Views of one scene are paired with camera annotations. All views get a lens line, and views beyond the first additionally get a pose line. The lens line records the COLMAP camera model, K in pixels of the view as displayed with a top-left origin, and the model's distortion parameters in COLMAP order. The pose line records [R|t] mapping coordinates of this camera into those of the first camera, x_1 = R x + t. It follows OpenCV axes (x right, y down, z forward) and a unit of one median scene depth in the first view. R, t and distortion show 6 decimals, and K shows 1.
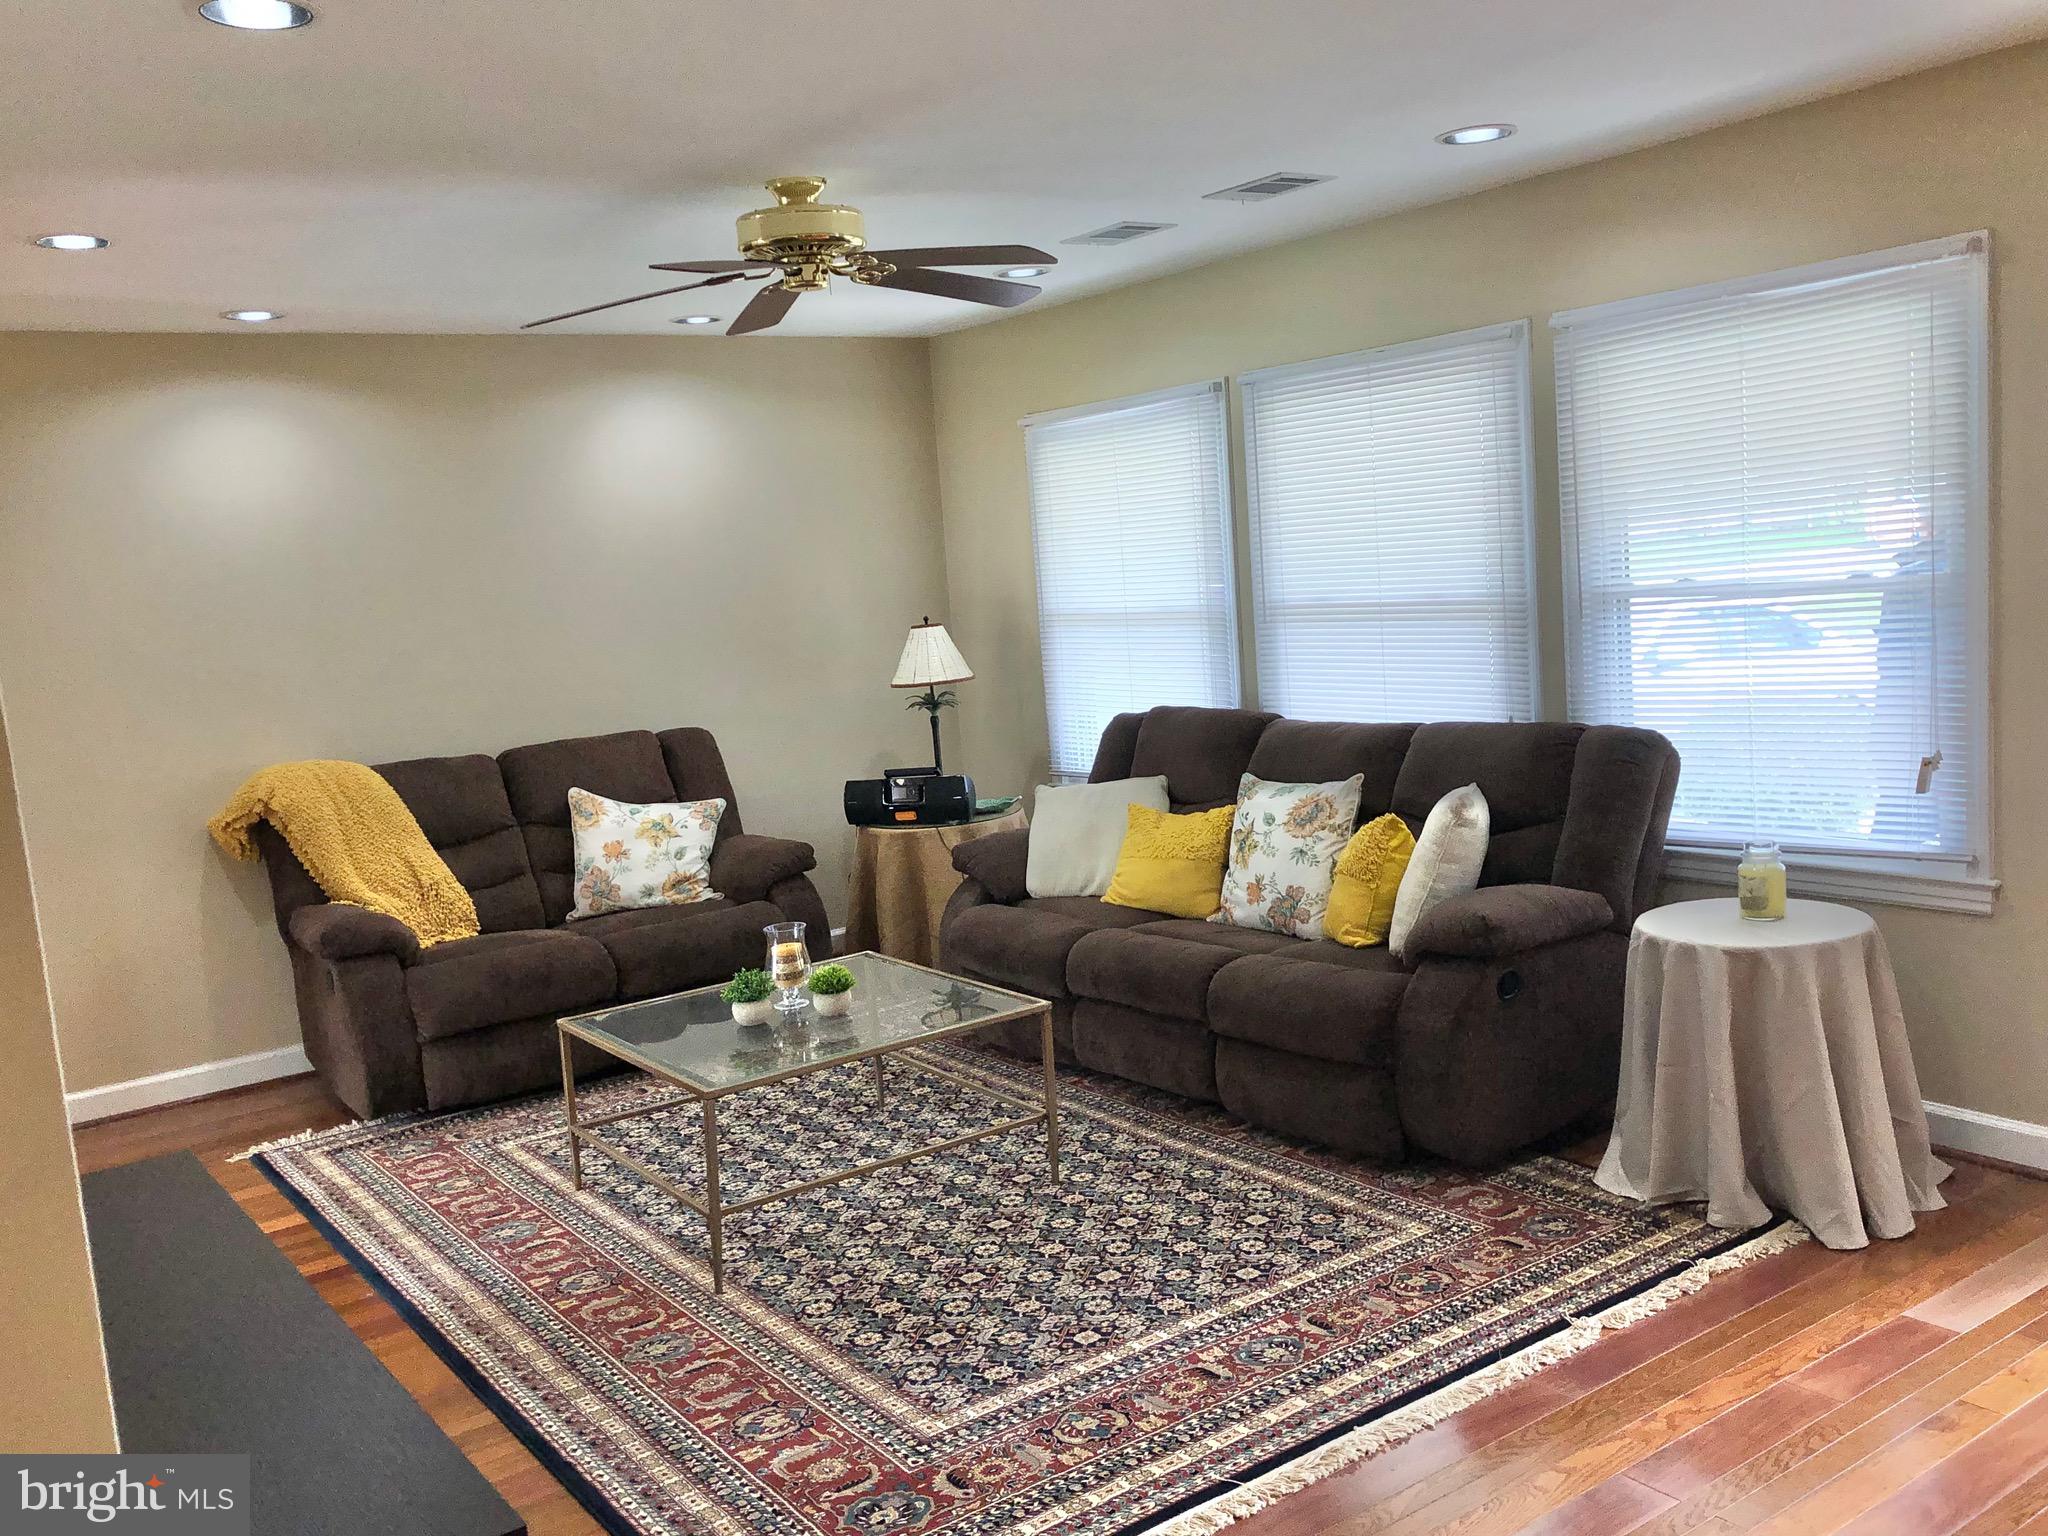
lens RADIAL K [[1779.8, 0, 1021.9], [0, 1779.8, 762.0], [0, 0, 1]] dist [0.044544, -0.084769]
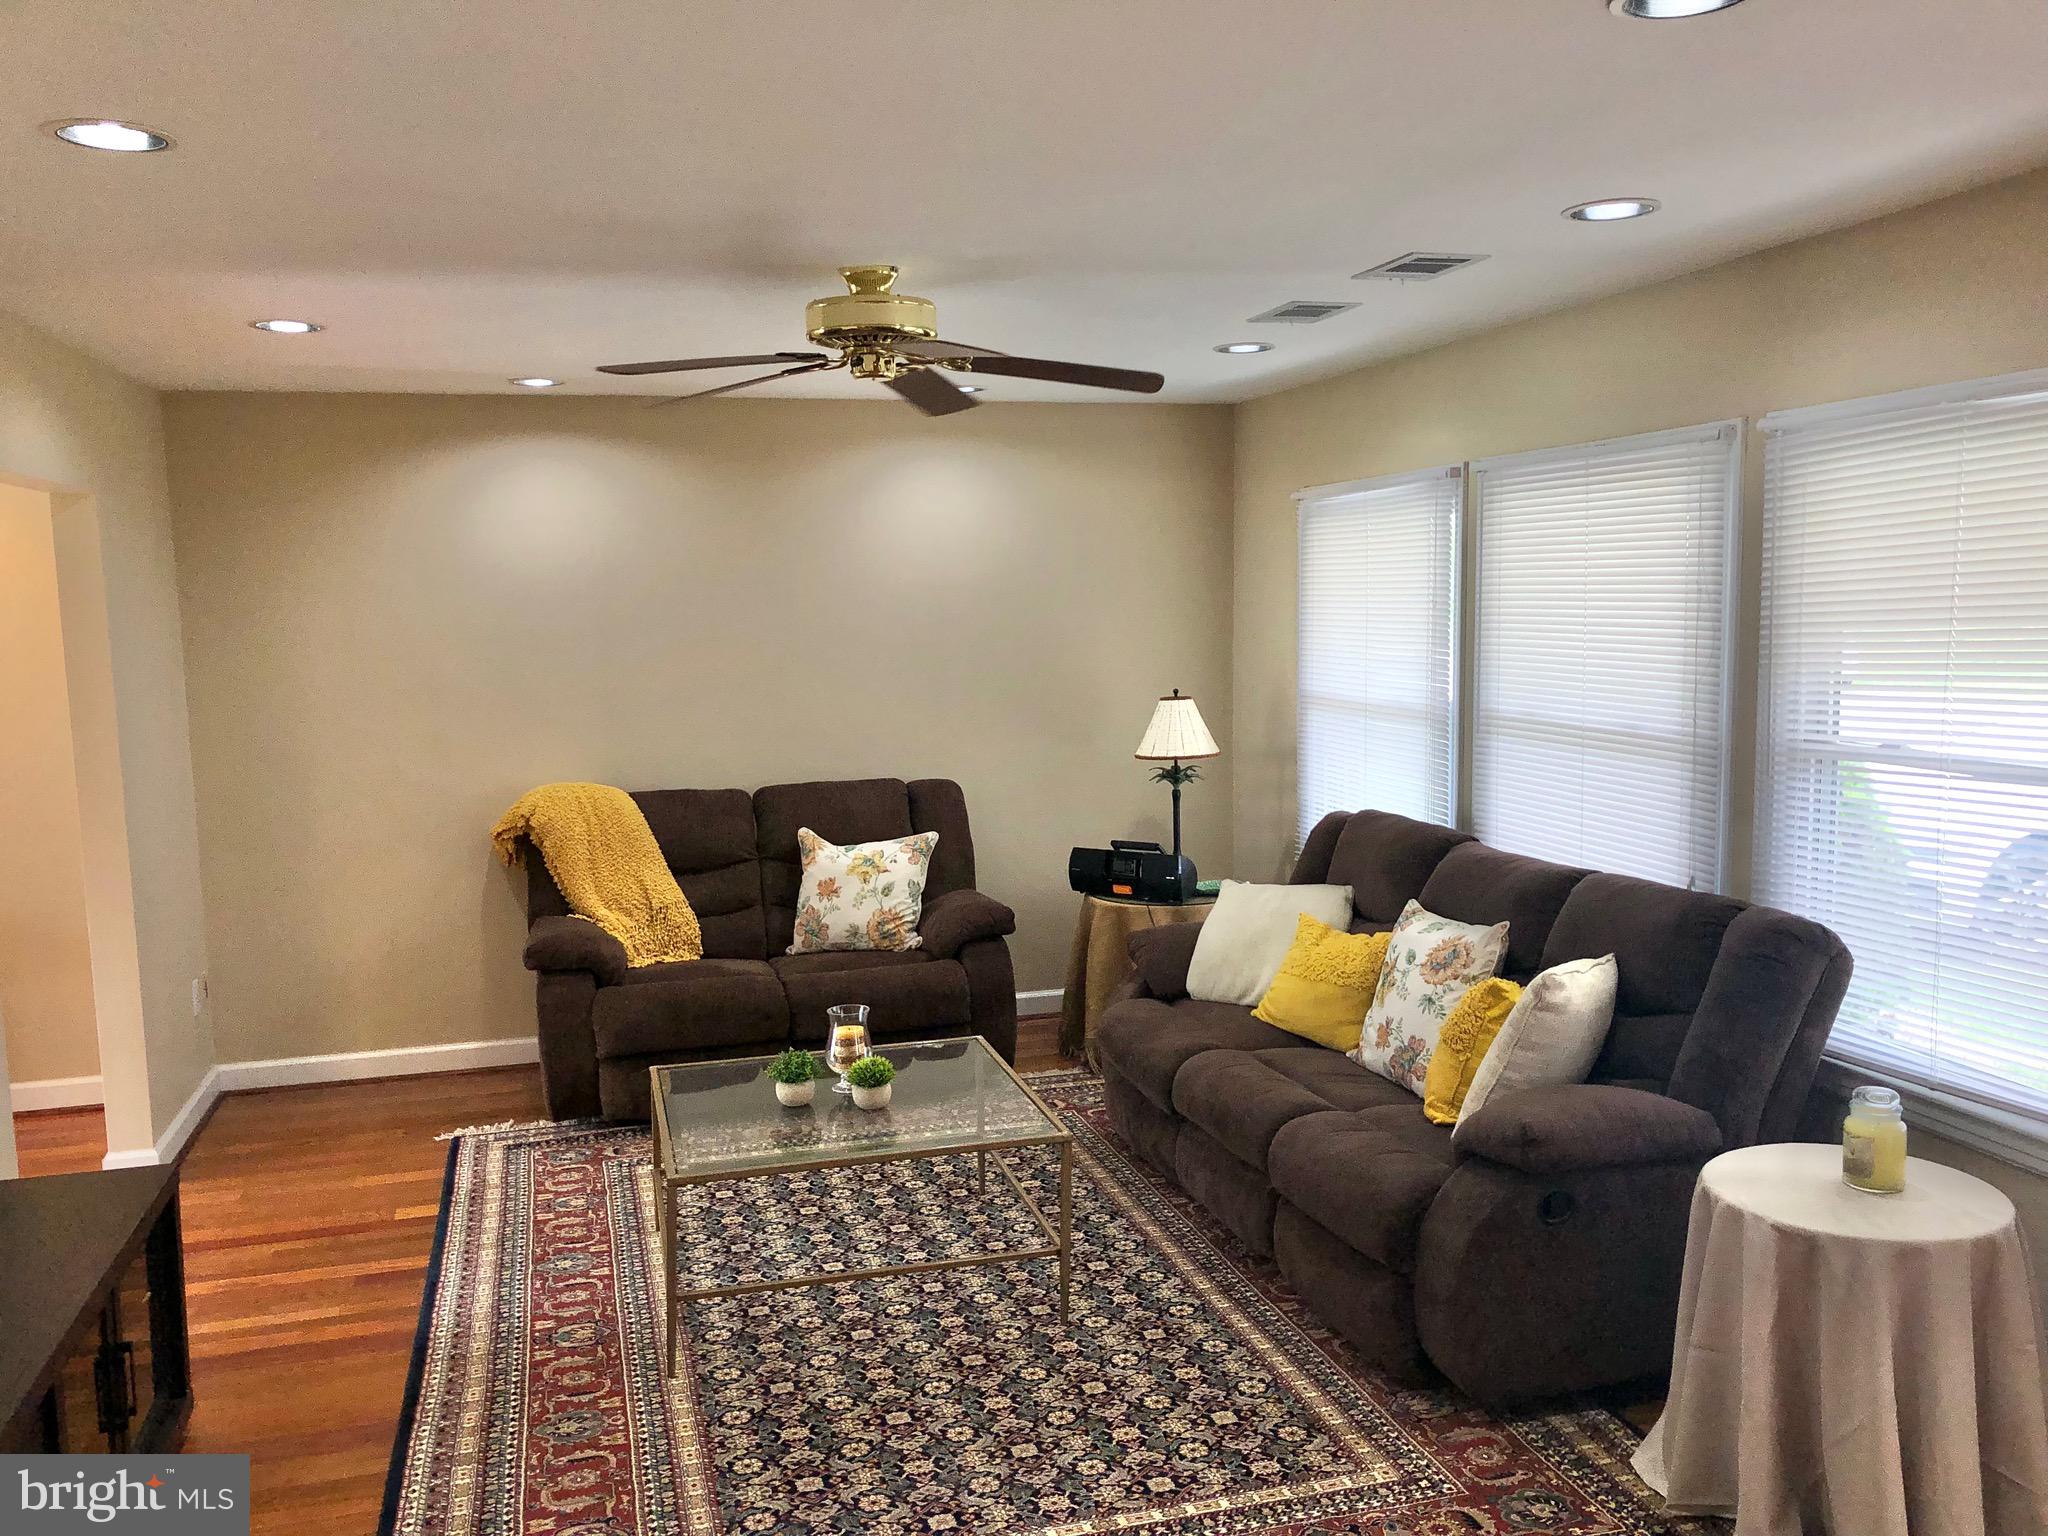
lens RADIAL K [[1677.6, 0, 1019.2], [0, 1677.6, 771.0], [0, 0, 1]] dist [0.006580, 0.002925]
pose [[0.939391, 0.093810, -0.329763, 0.231423], [-0.092333, 0.995524, 0.020176, -0.062809], [0.330180, 0.011495, 0.943848, 0.130010]]
